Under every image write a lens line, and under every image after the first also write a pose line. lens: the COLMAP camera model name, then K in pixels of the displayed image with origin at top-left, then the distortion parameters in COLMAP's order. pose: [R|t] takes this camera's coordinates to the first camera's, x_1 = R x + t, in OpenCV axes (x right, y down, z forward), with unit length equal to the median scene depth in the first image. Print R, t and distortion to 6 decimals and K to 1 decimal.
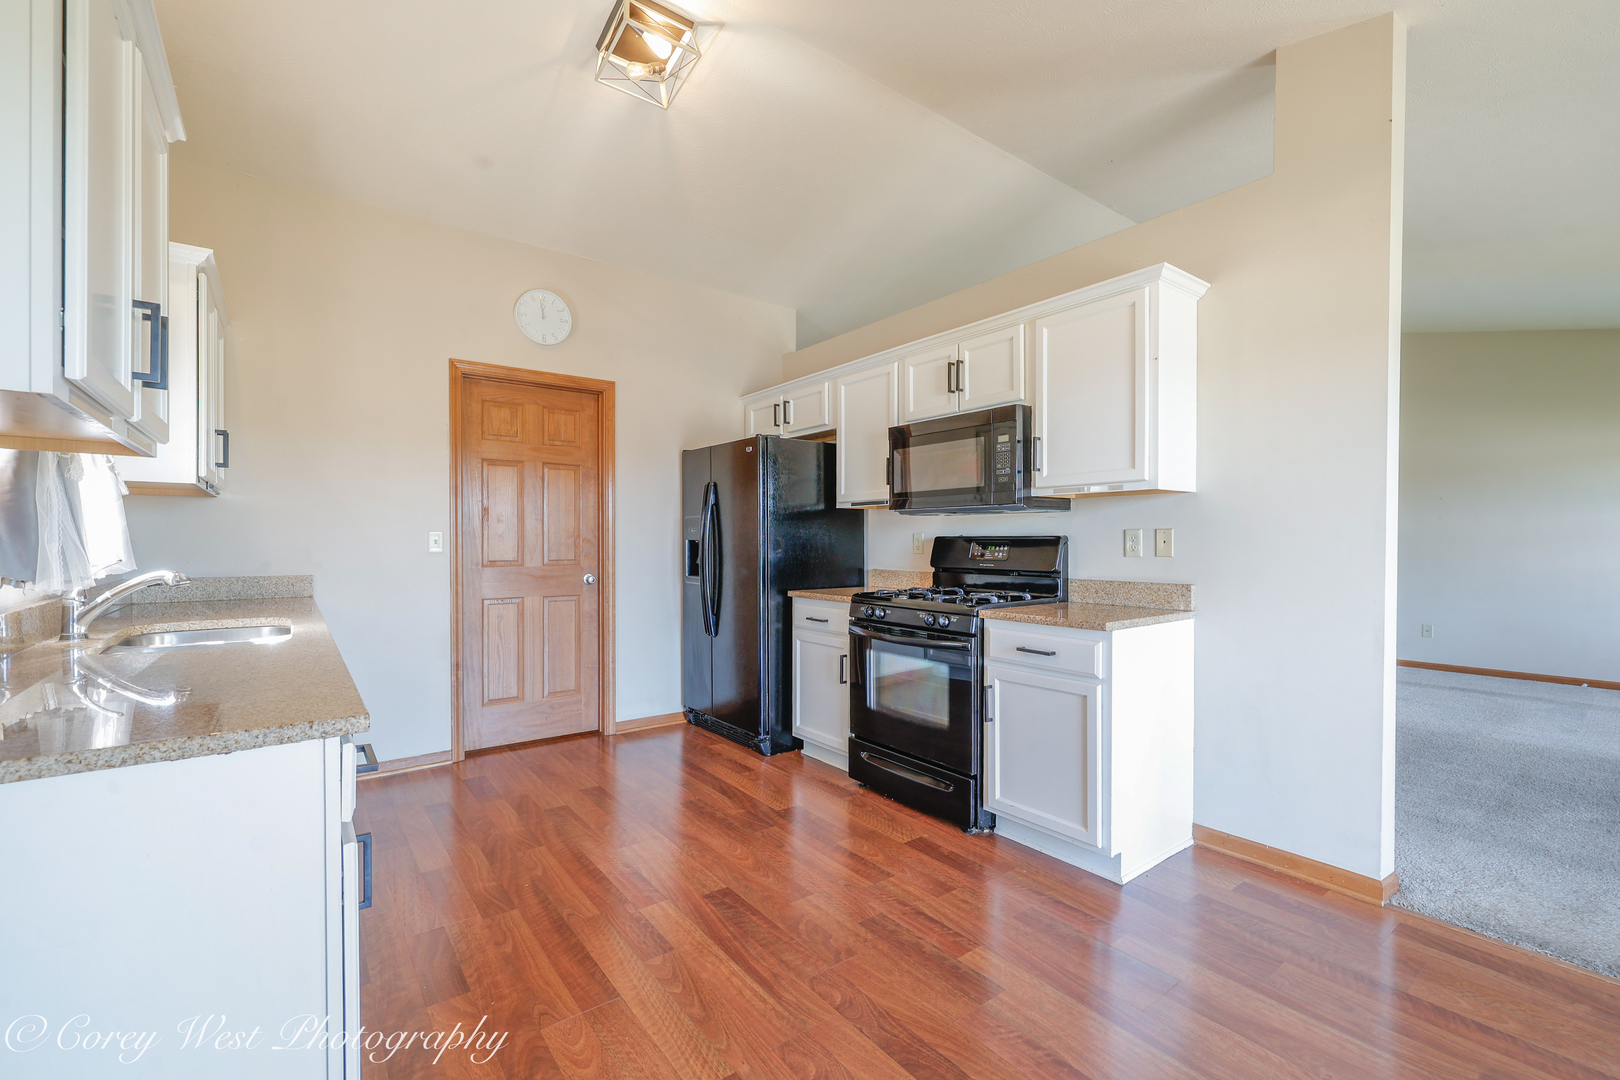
lens RADIAL K [[697.6, 0, 817.1], [0, 697.6, 540.4], [0, 0, 1]] dist [-0.002707, 0.001118]
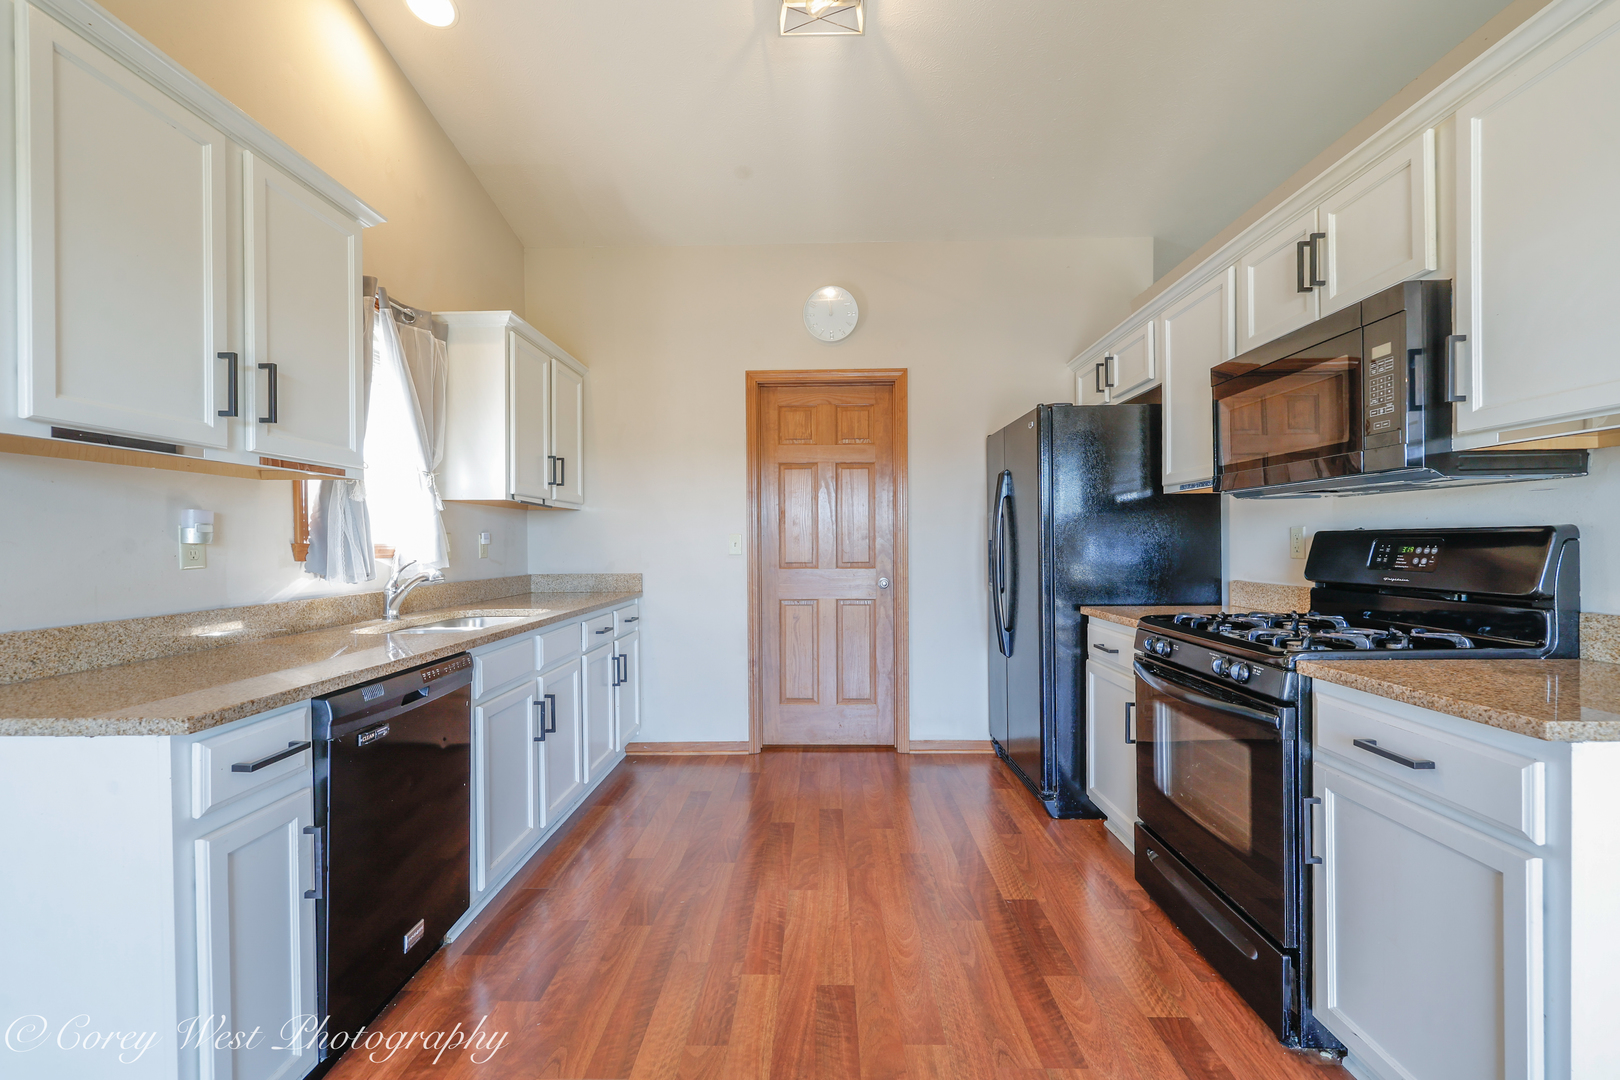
lens RADIAL K [[697.6, 0, 807.4], [0, 697.6, 543.5], [0, 0, 1]] dist [-0.002707, 0.001118]
pose [[0.780049, -0.006620, -0.625683, 0.229506], [0.008753, 0.999962, 0.000332, 0.001387], [0.625657, -0.005735, 0.780077, 0.258027]]
